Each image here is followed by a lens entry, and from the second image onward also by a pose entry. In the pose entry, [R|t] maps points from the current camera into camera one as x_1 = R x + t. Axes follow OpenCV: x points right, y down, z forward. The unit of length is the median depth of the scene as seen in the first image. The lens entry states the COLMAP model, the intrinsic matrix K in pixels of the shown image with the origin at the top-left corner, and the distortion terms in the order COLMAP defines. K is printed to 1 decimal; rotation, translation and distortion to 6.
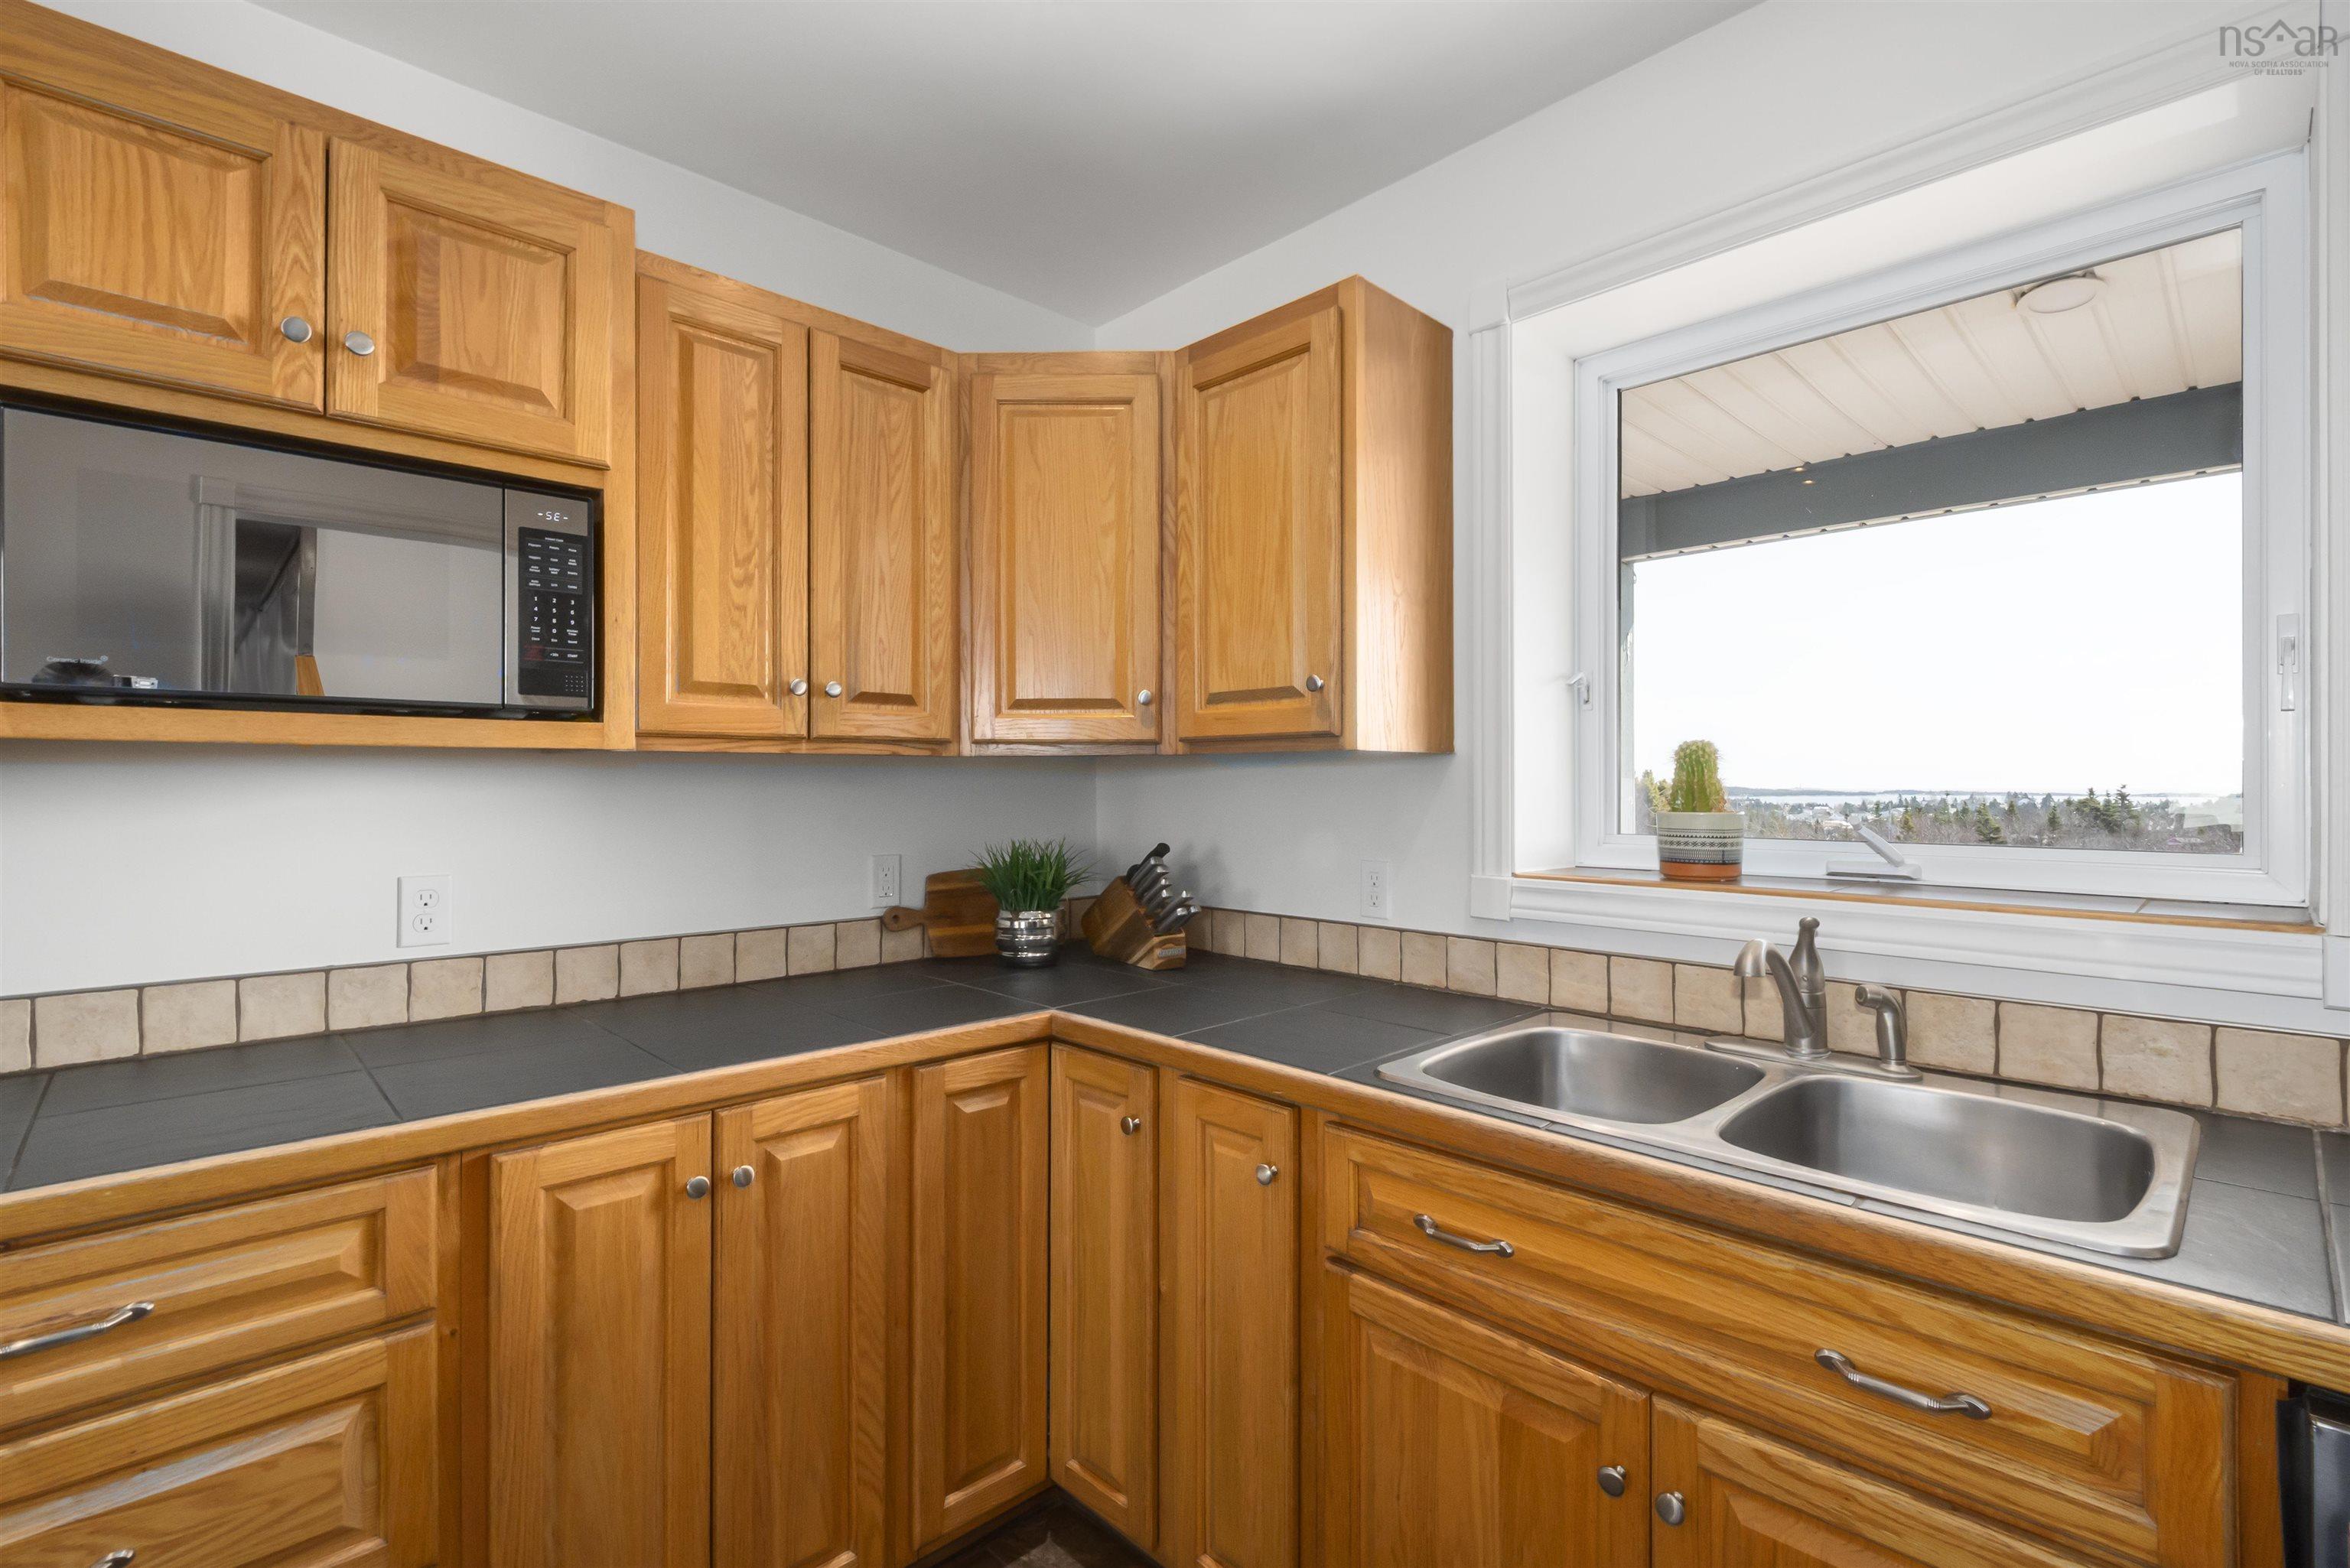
lens RADIAL K [[1050.5, 0, 1190.6], [0, 1050.5, 782.8], [0, 0, 1]] dist [0.000561, -0.003221]
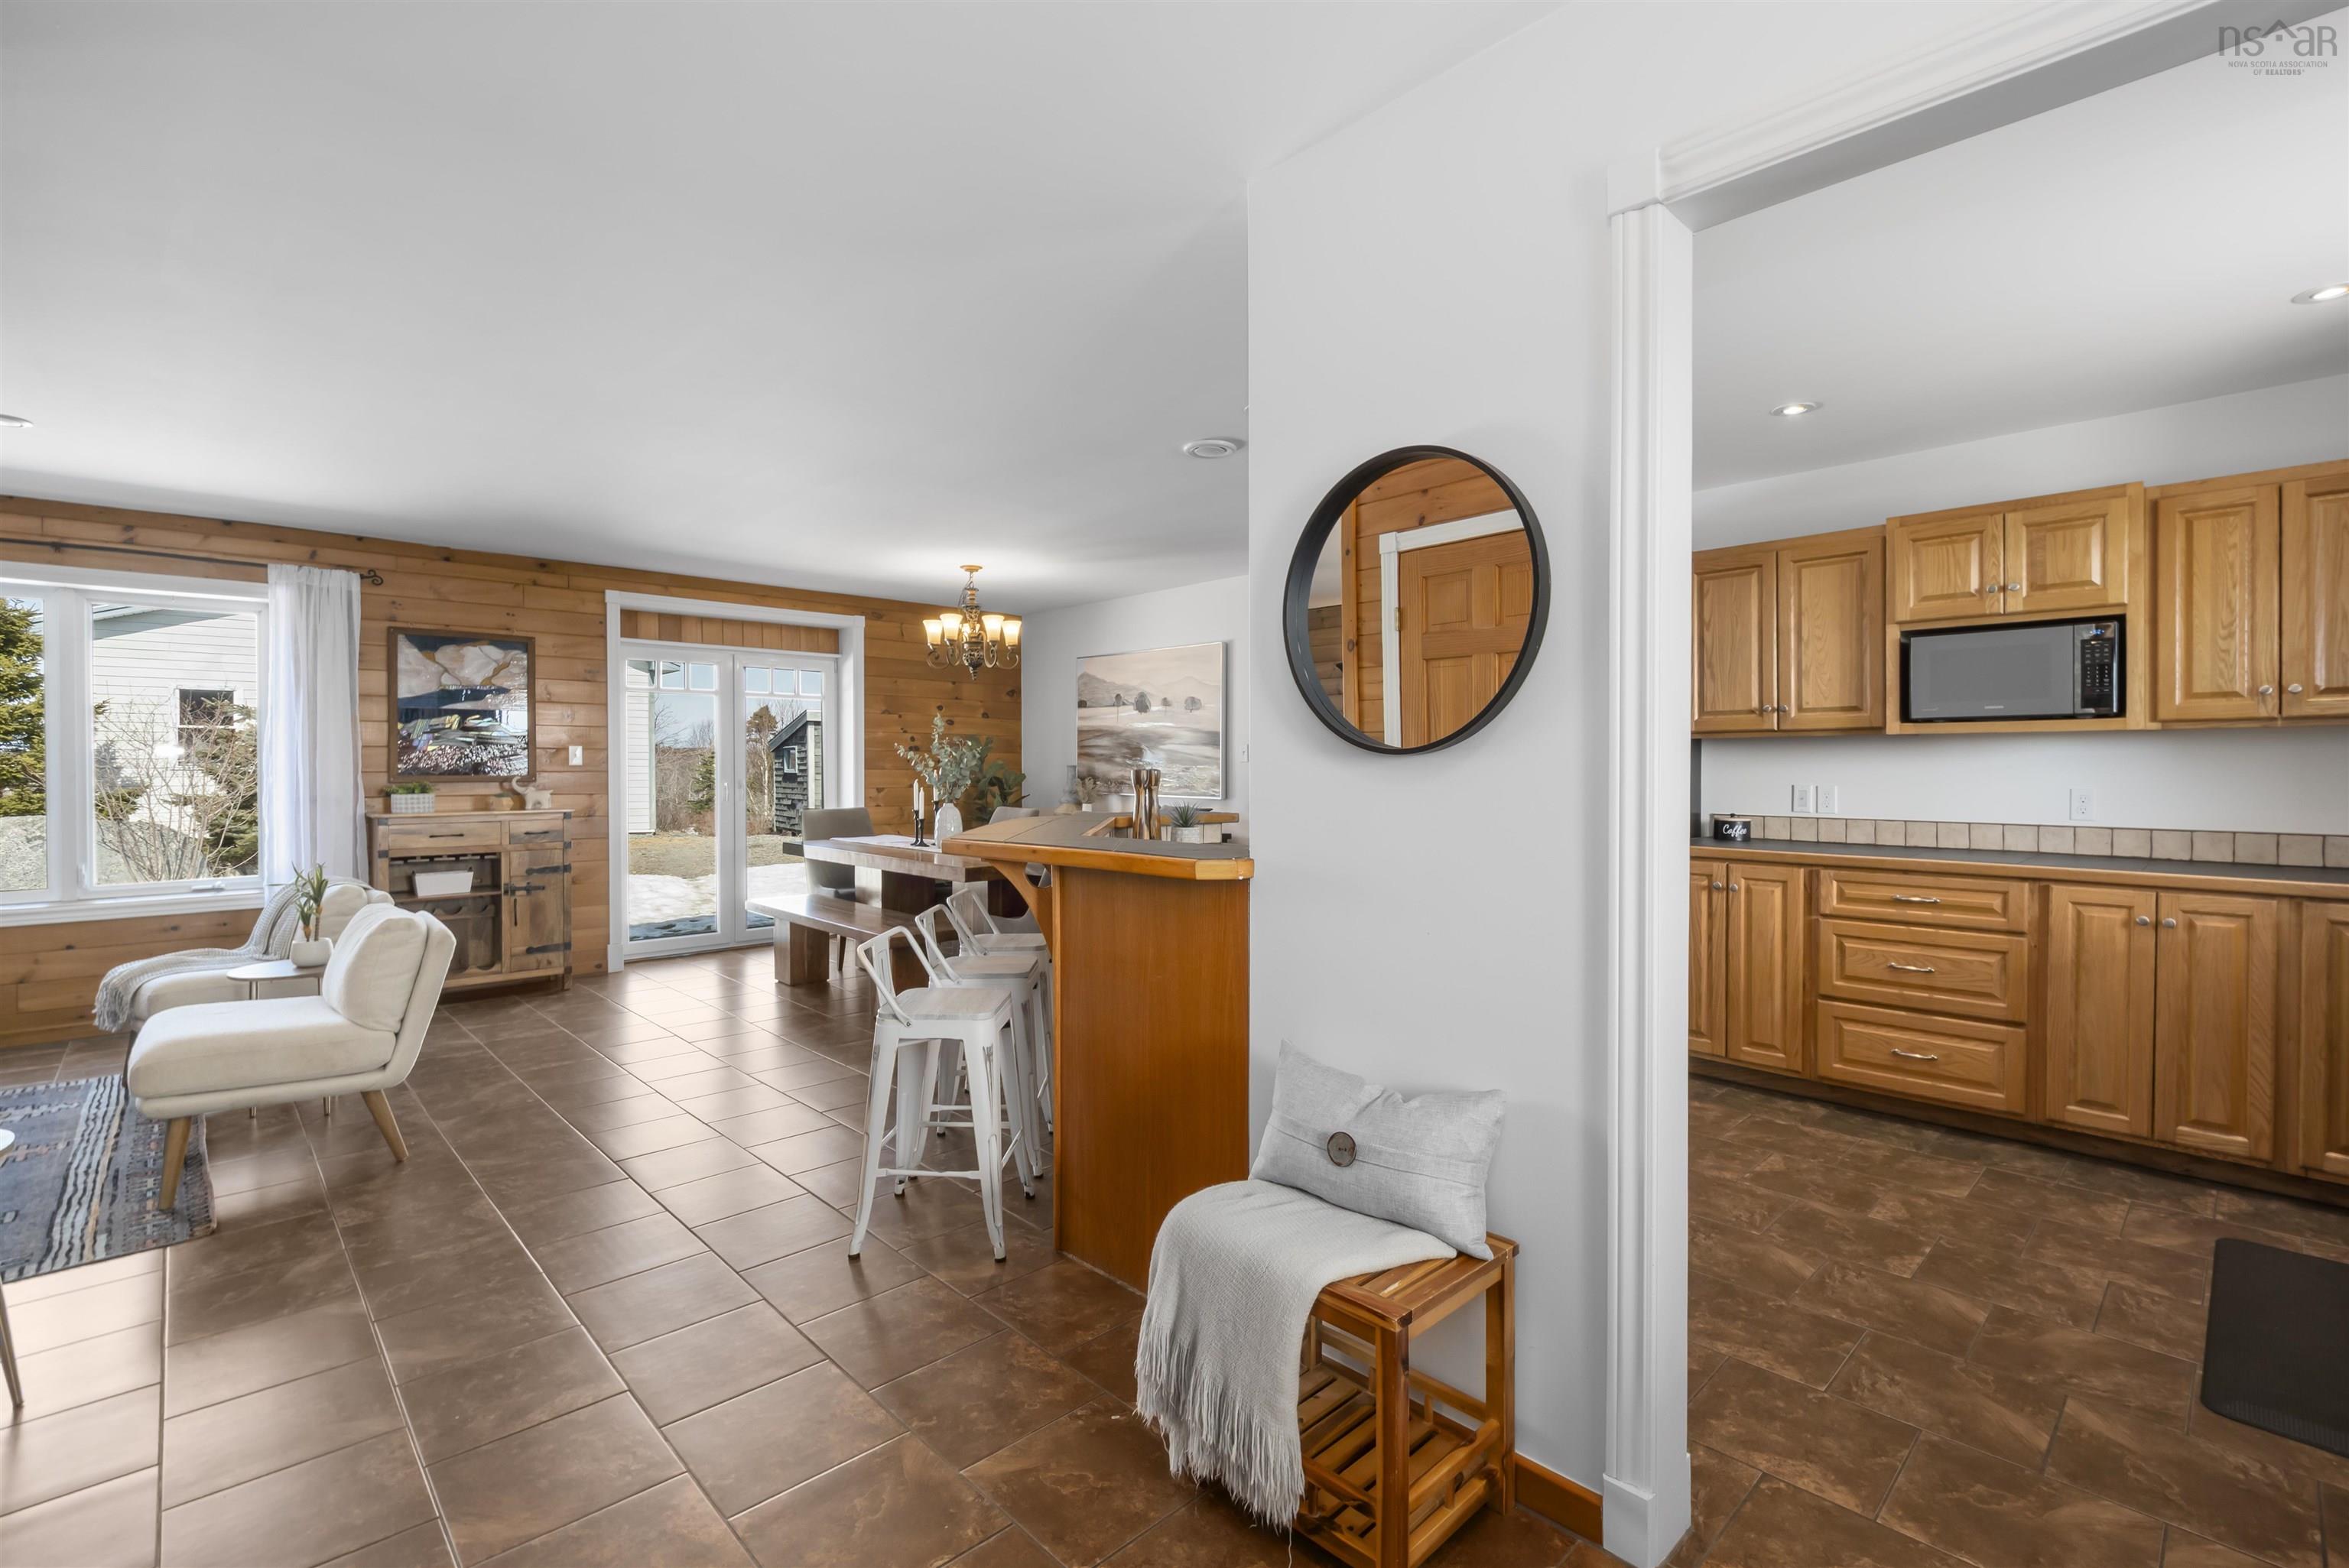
lens RADIAL K [[1050.0, 0, 1197.5], [0, 1050.0, 775.8], [0, 0, 1]] dist [0.000561, -0.003221]
pose [[0.002655, 0.011705, -0.999928, 1.602804], [0.007874, 0.999900, 0.011725, 0.023489], [0.999965, -0.007904, 0.002562, -0.942336]]
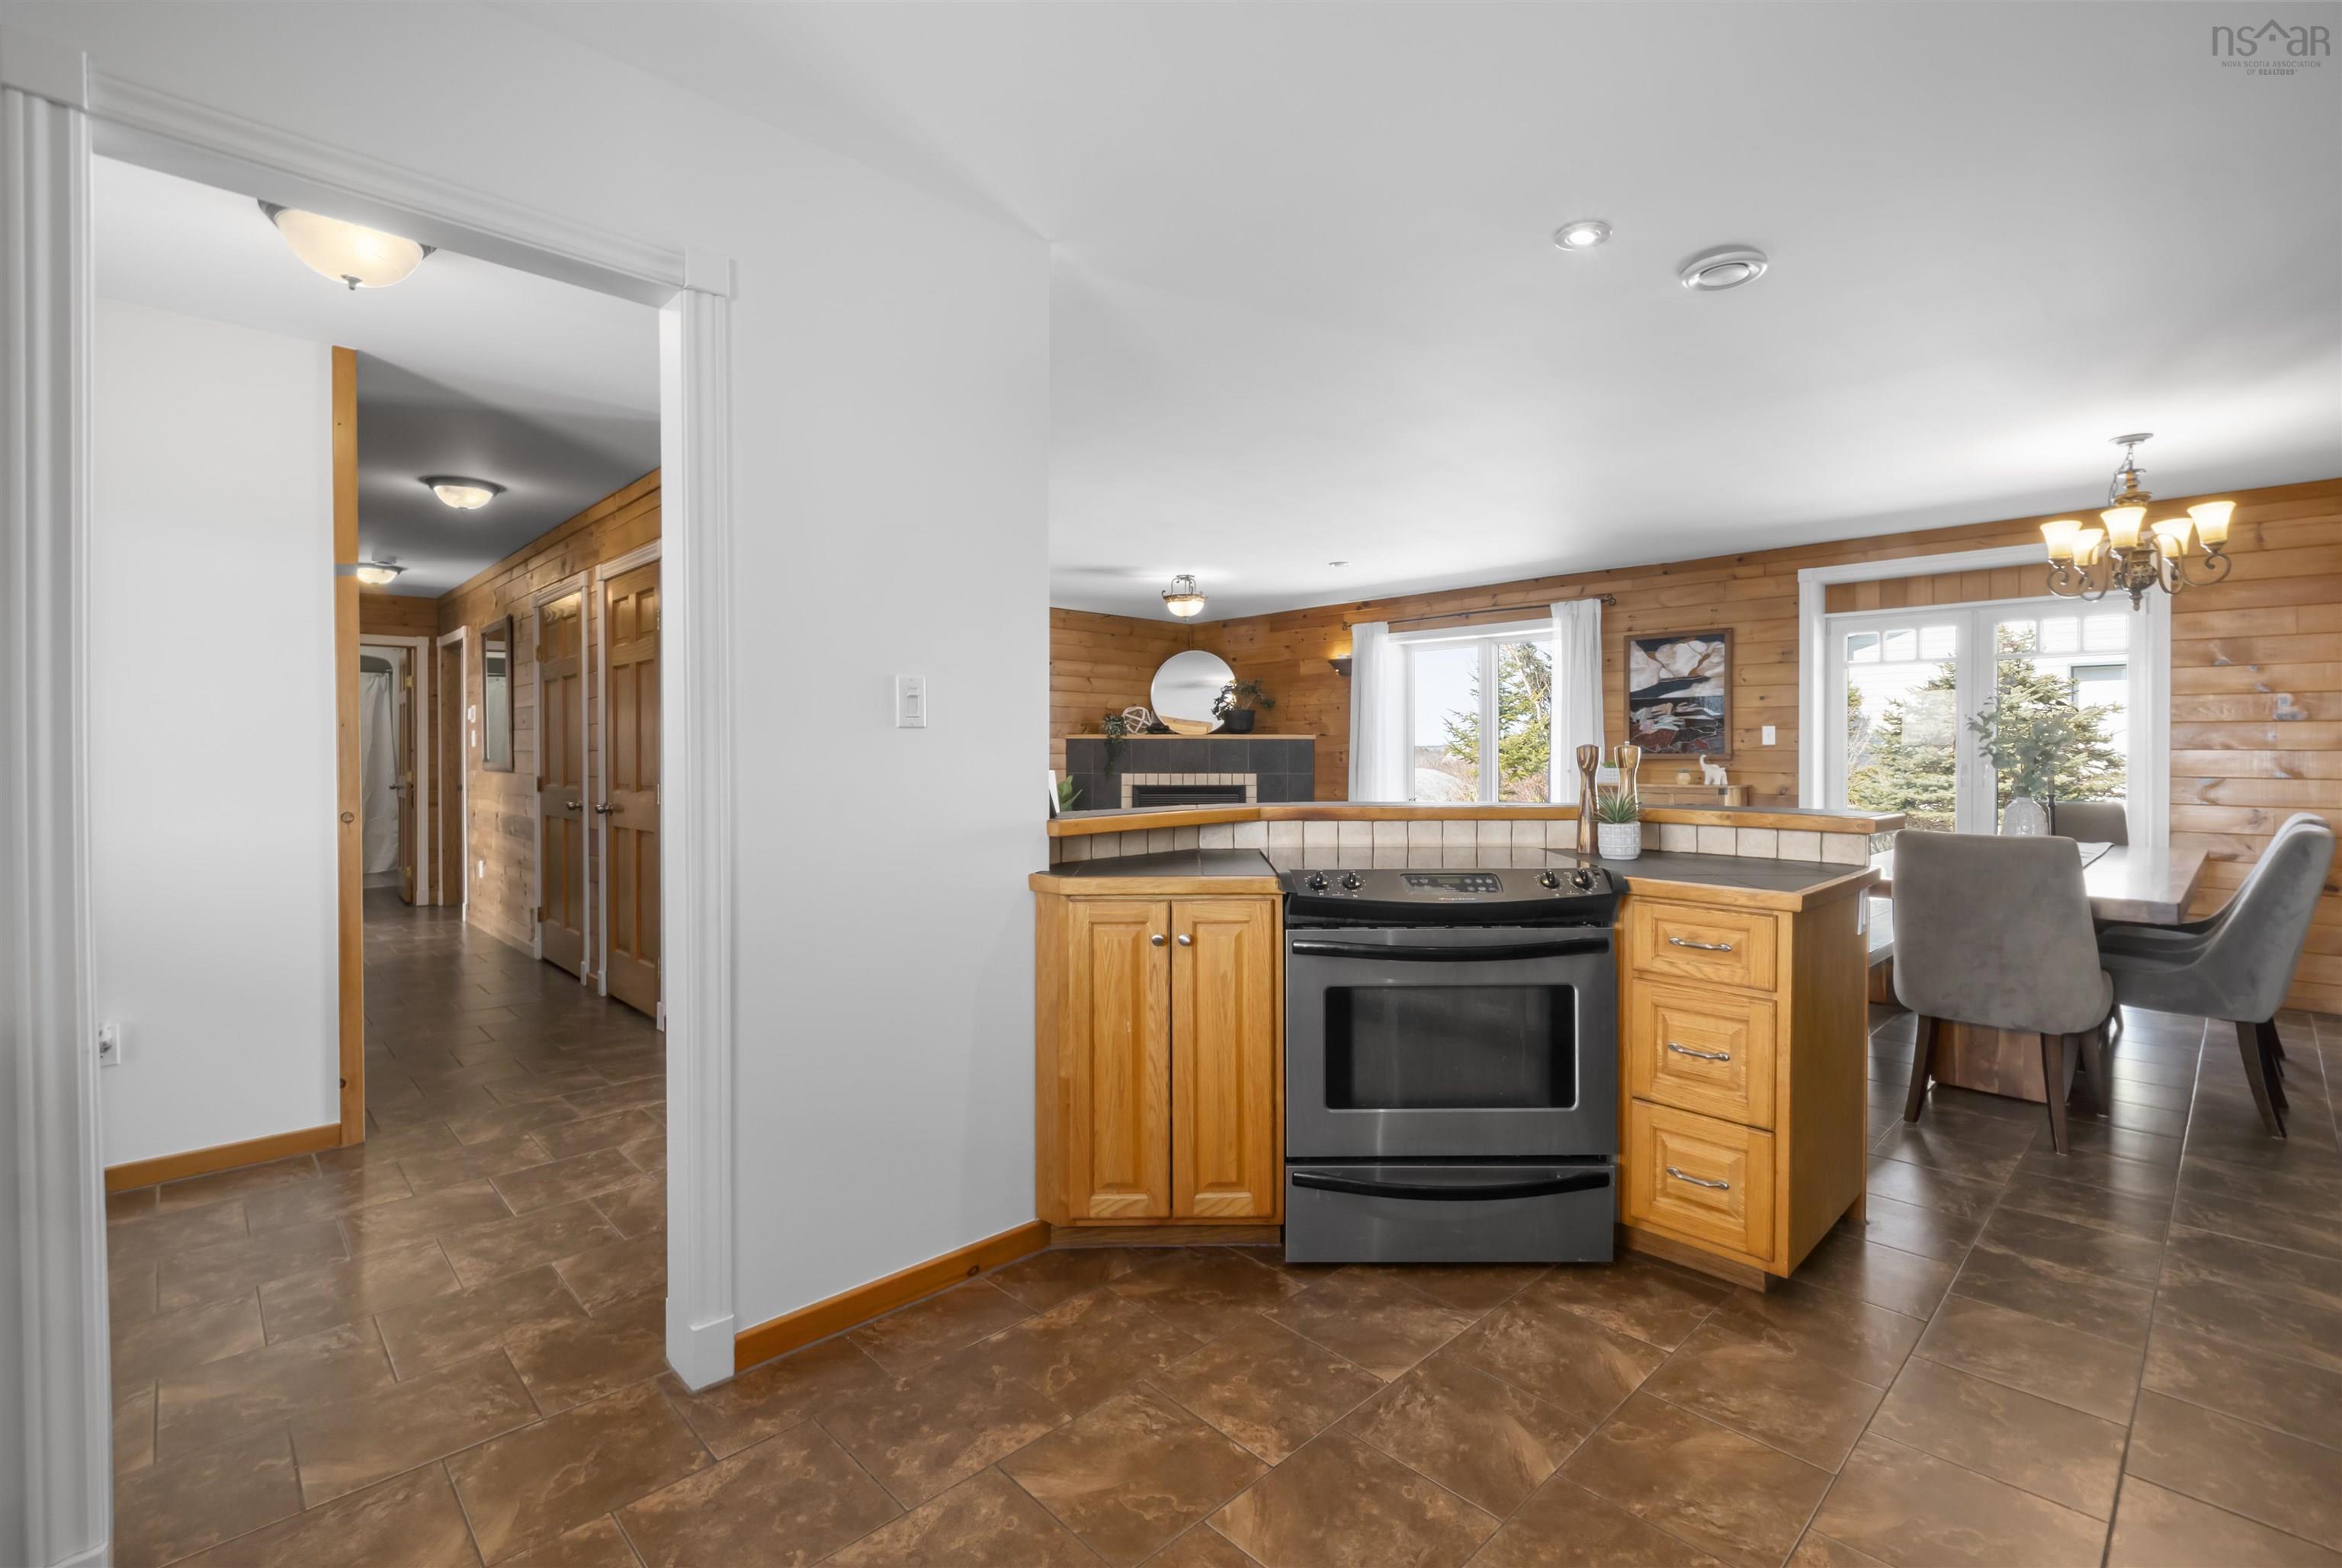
lens RADIAL K [[1045.9, 0, 1185.8], [0, 1045.9, 749.0], [0, 0, 1]] dist [-0.002266, -0.000395]
pose [[-0.999992, 0.003756, -0.001079, -0.046266], [0.003763, 0.999968, -0.007024, 0.048745], [0.001052, -0.007028, -0.999975, 0.810204]]
